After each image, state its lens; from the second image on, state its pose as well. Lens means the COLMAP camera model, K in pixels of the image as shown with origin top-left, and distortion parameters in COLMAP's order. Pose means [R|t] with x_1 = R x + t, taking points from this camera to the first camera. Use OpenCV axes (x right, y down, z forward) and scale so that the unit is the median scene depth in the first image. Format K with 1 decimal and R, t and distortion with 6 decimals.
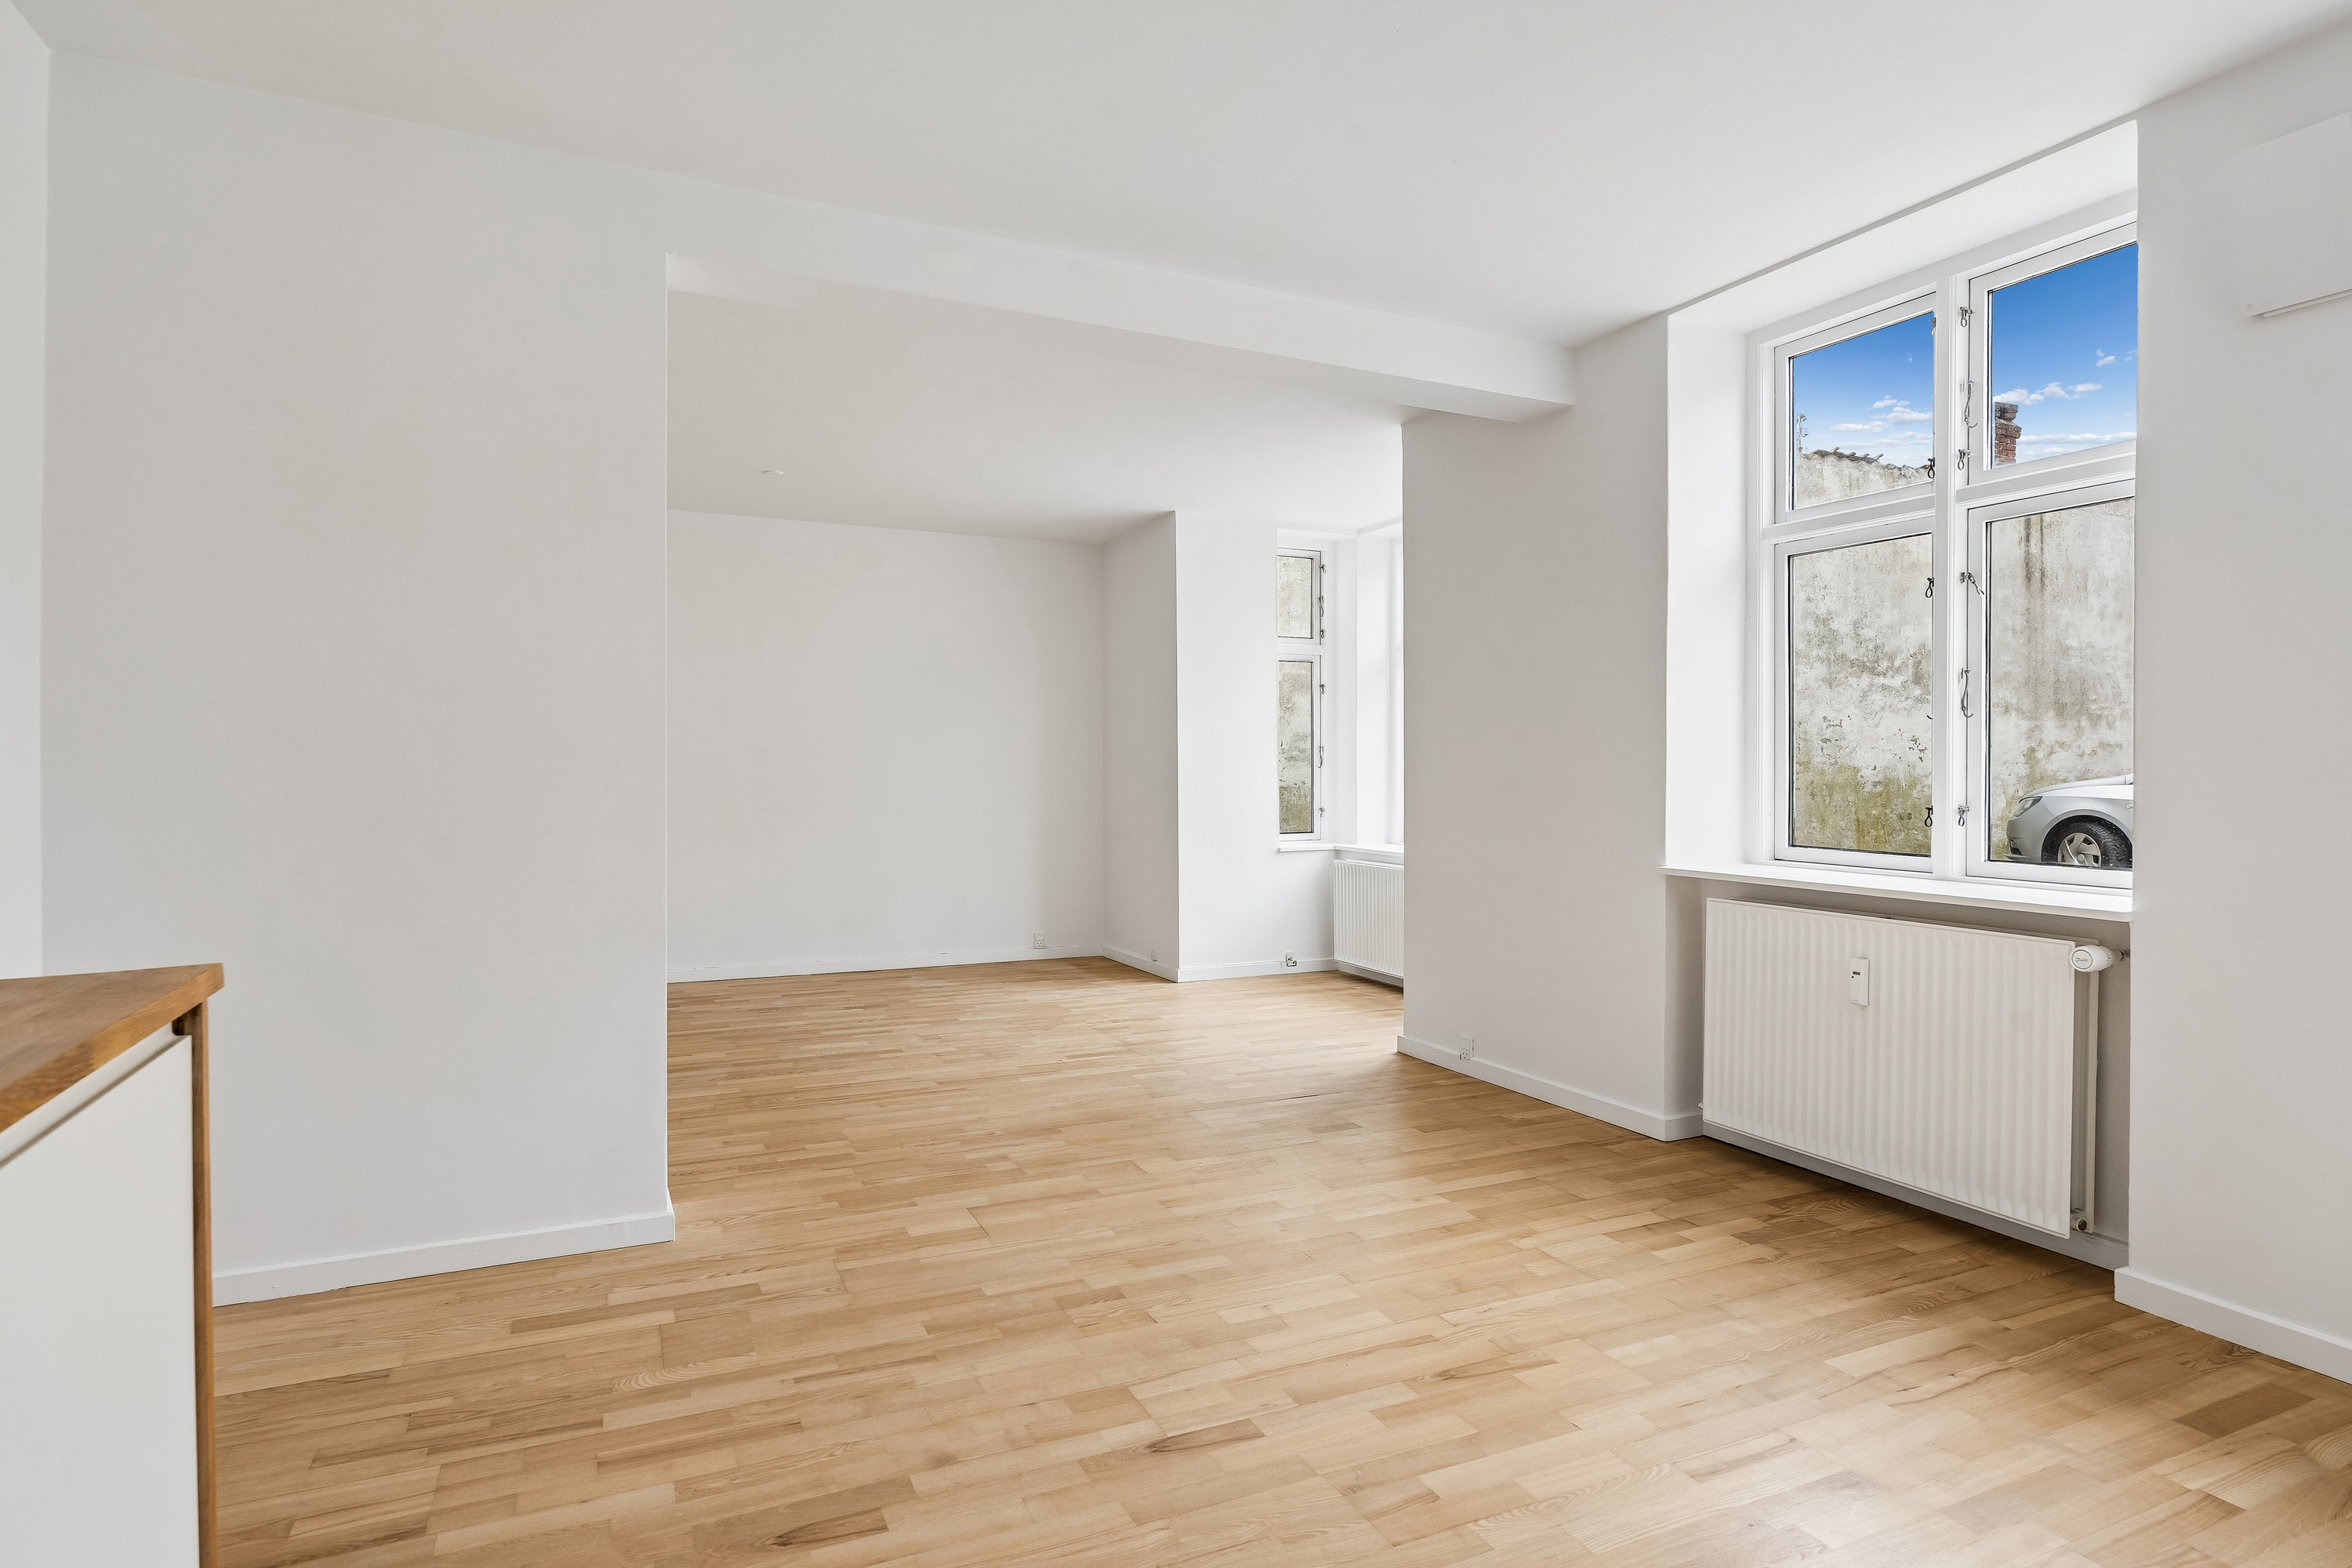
lens RADIAL K [[1250.4, 0, 1152.5], [0, 1250.4, 769.6], [0, 0, 1]] dist [-0.001072, 0.001772]
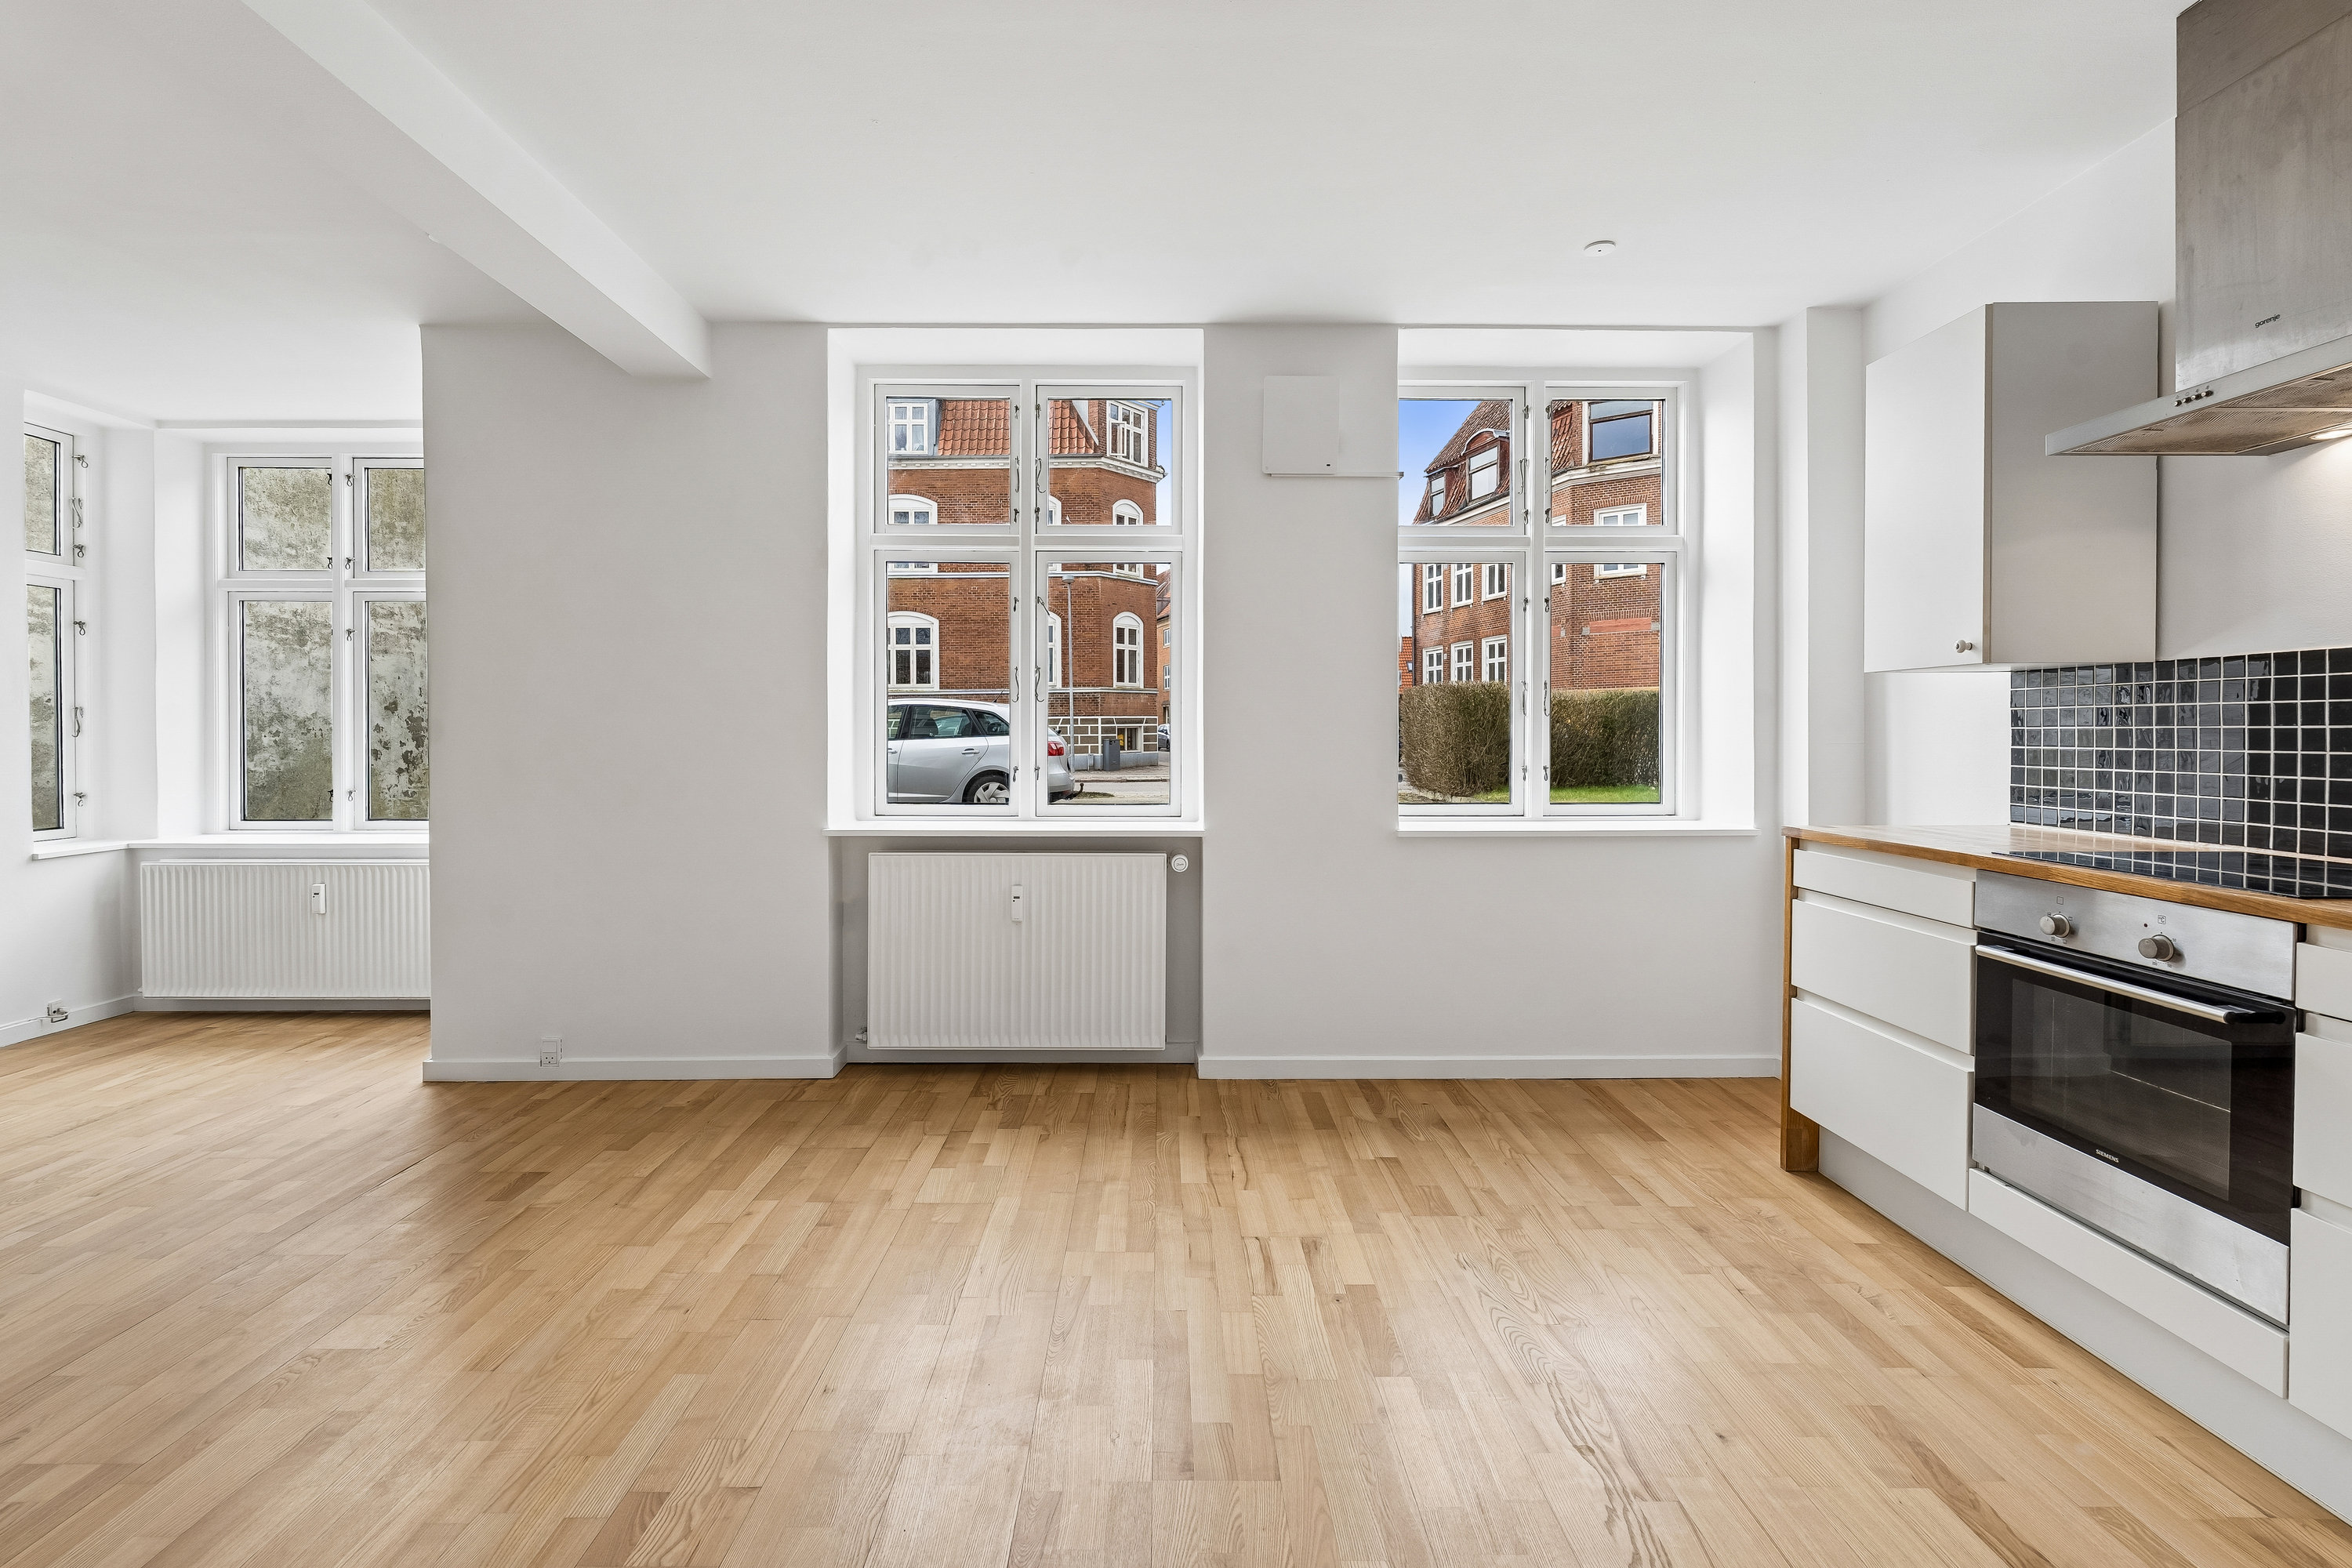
lens RADIAL K [[1054.7, 0, 1173.6], [0, 1054.7, 740.3], [0, 0, 1]] dist [-0.004704, -0.000096]
pose [[0.403666, -0.009188, 0.914860, -0.385485], [0.001241, 0.999954, 0.009495, -0.011117], [-0.914906, -0.002697, 0.403659, 0.423906]]
